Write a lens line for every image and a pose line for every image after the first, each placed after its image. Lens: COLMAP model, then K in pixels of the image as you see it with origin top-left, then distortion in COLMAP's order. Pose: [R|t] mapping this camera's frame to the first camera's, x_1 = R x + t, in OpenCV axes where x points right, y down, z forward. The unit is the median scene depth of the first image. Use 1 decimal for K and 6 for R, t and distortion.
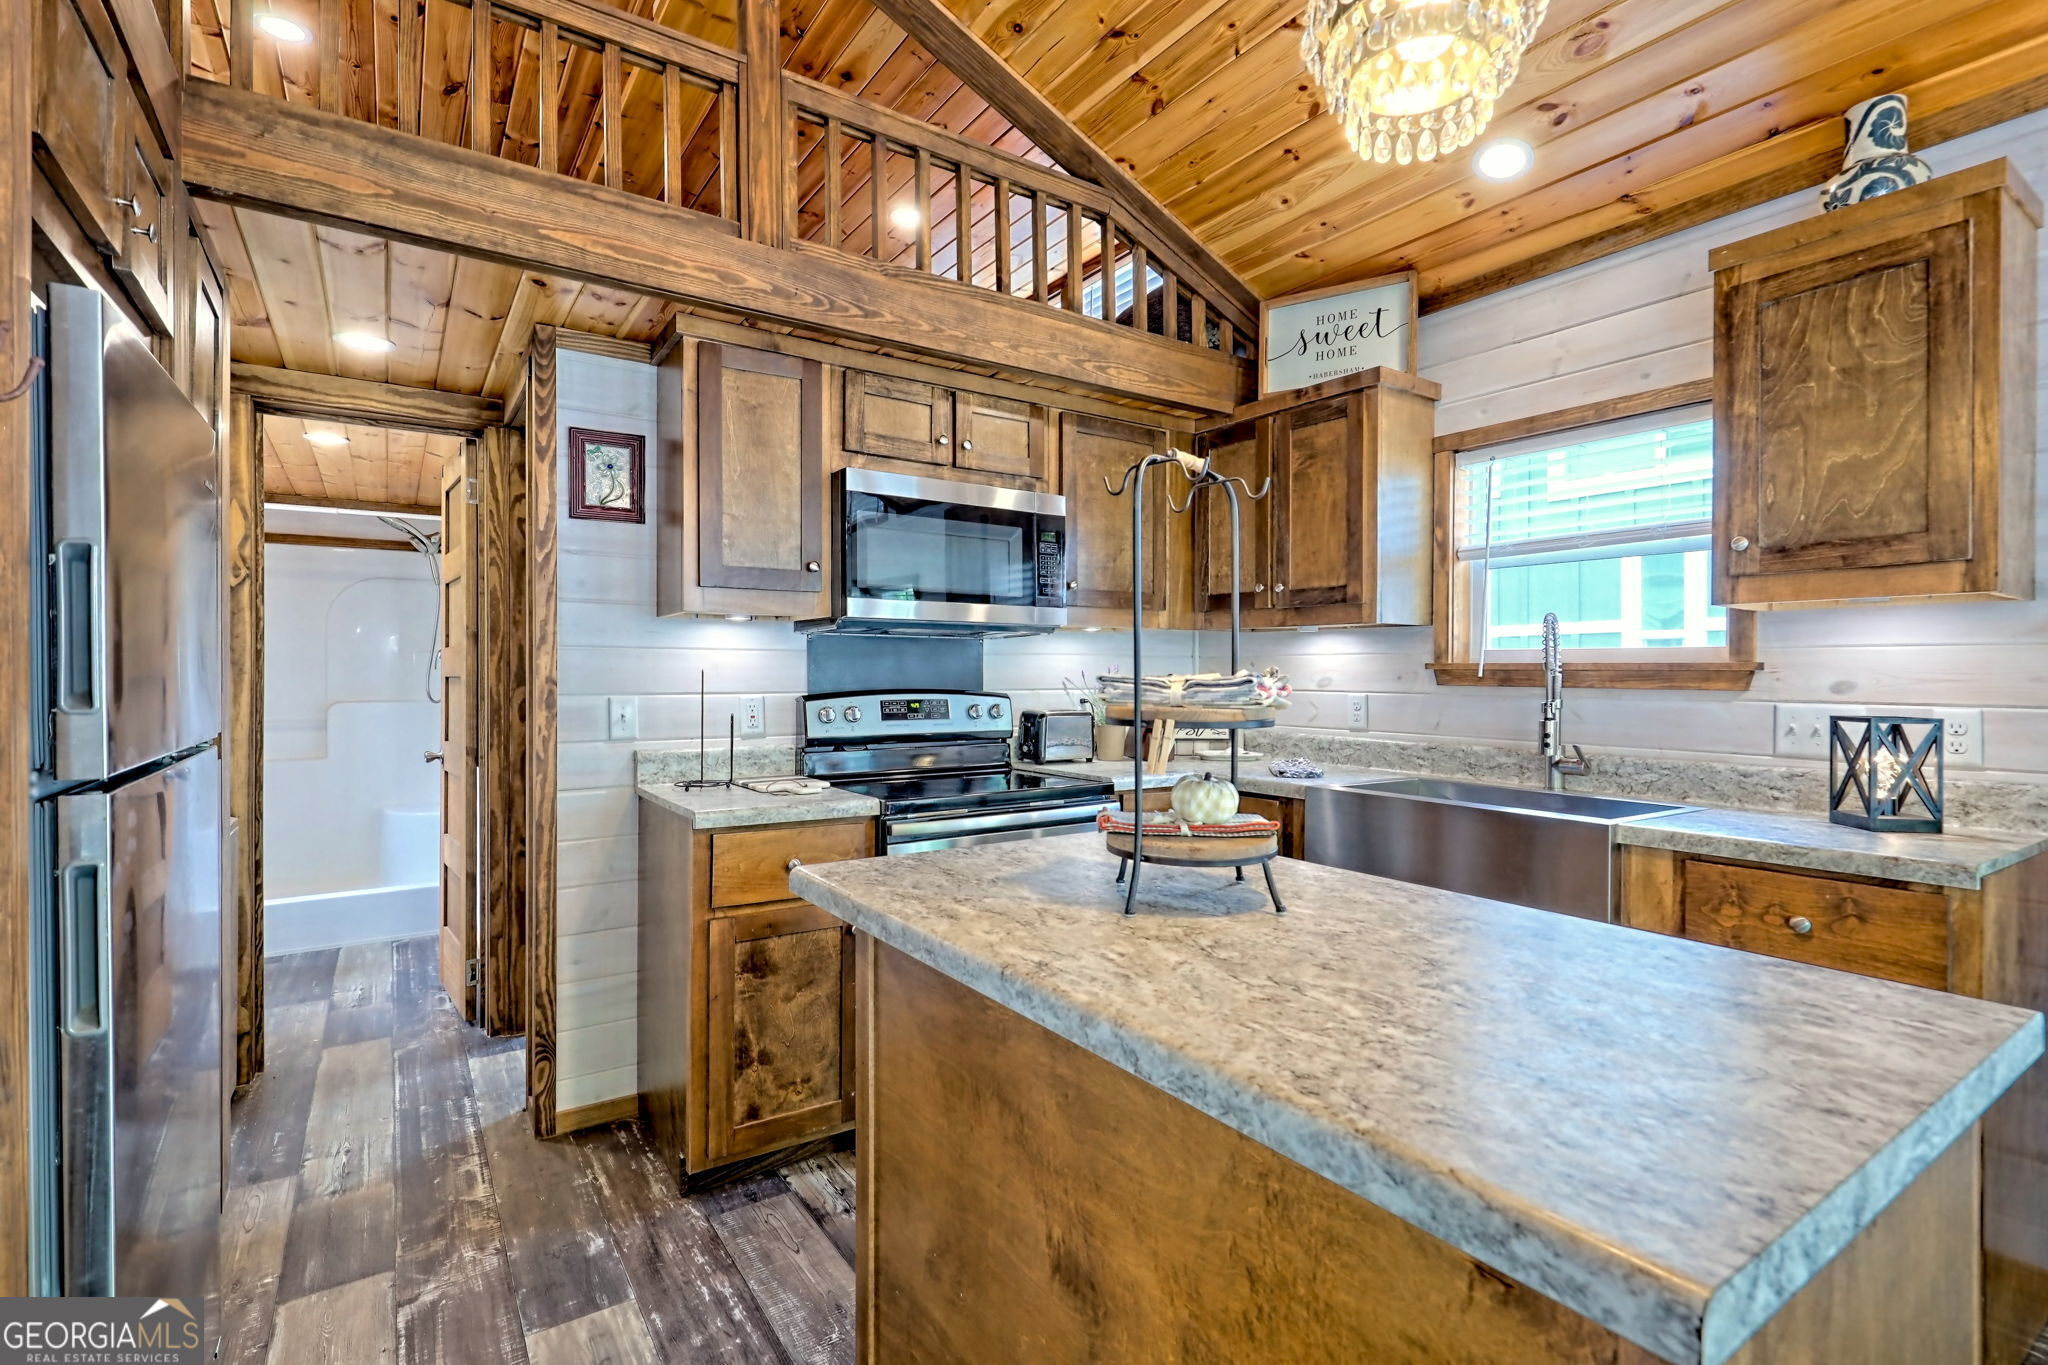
lens RADIAL K [[944.9, 0, 1024.9], [0, 944.9, 677.2], [0, 0, 1]] dist [-0.002939, -0.000357]
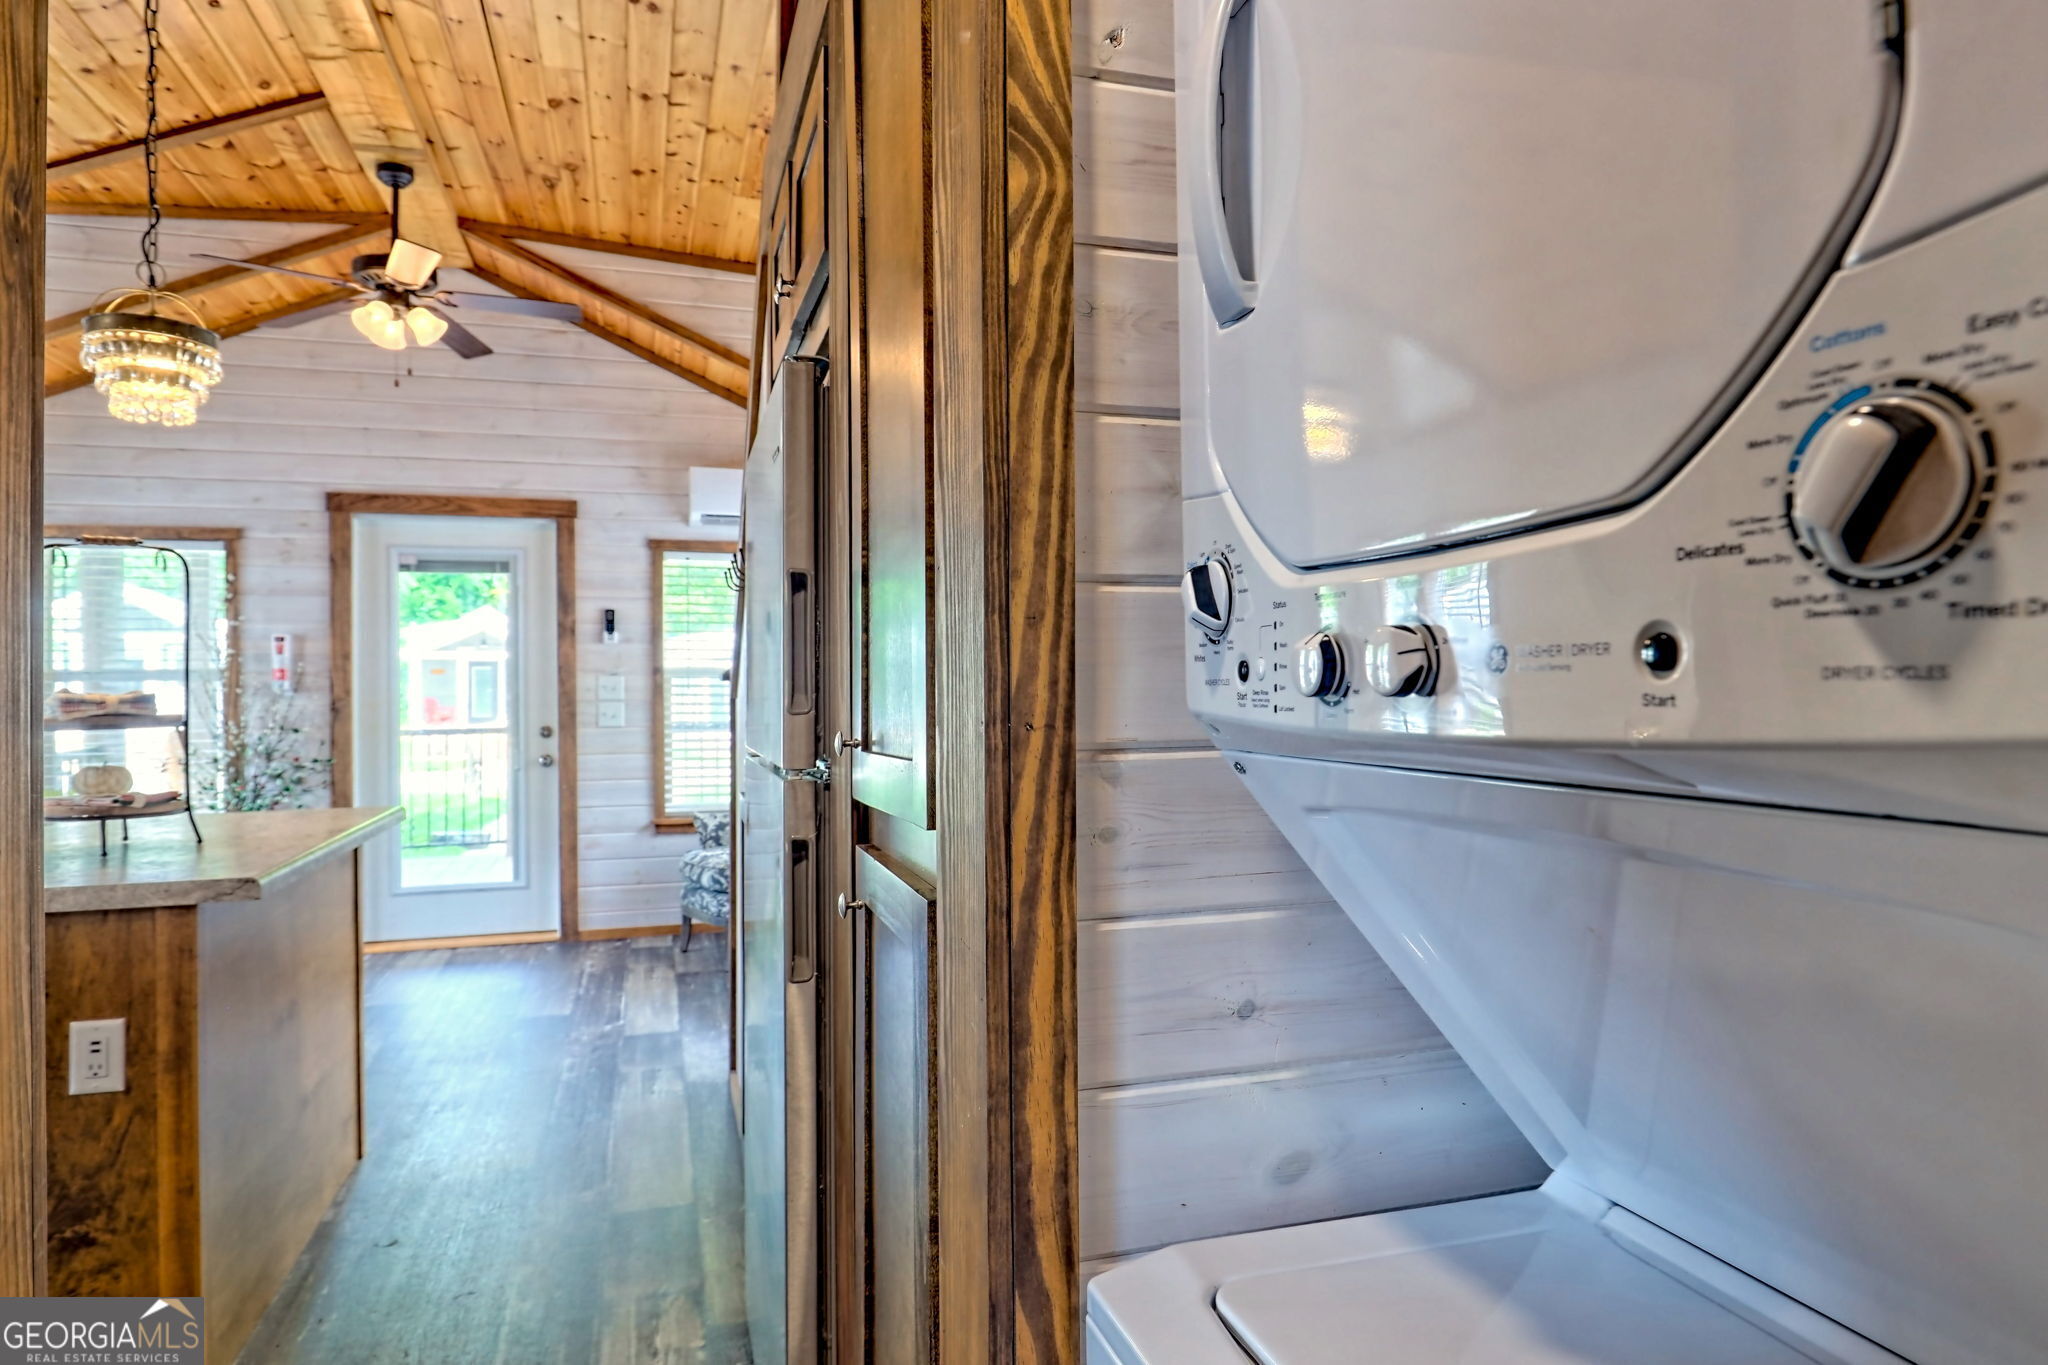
lens RADIAL K [[1181.7, 0, 1020.4], [0, 1181.7, 681.2], [0, 0, 1]] dist [-0.013306, 0.000324]
pose [[-0.961646, 0.002773, 0.274279, -1.606492], [0.003900, 0.999986, 0.003566, -0.018290], [-0.274265, 0.004499, -0.961644, 2.355667]]
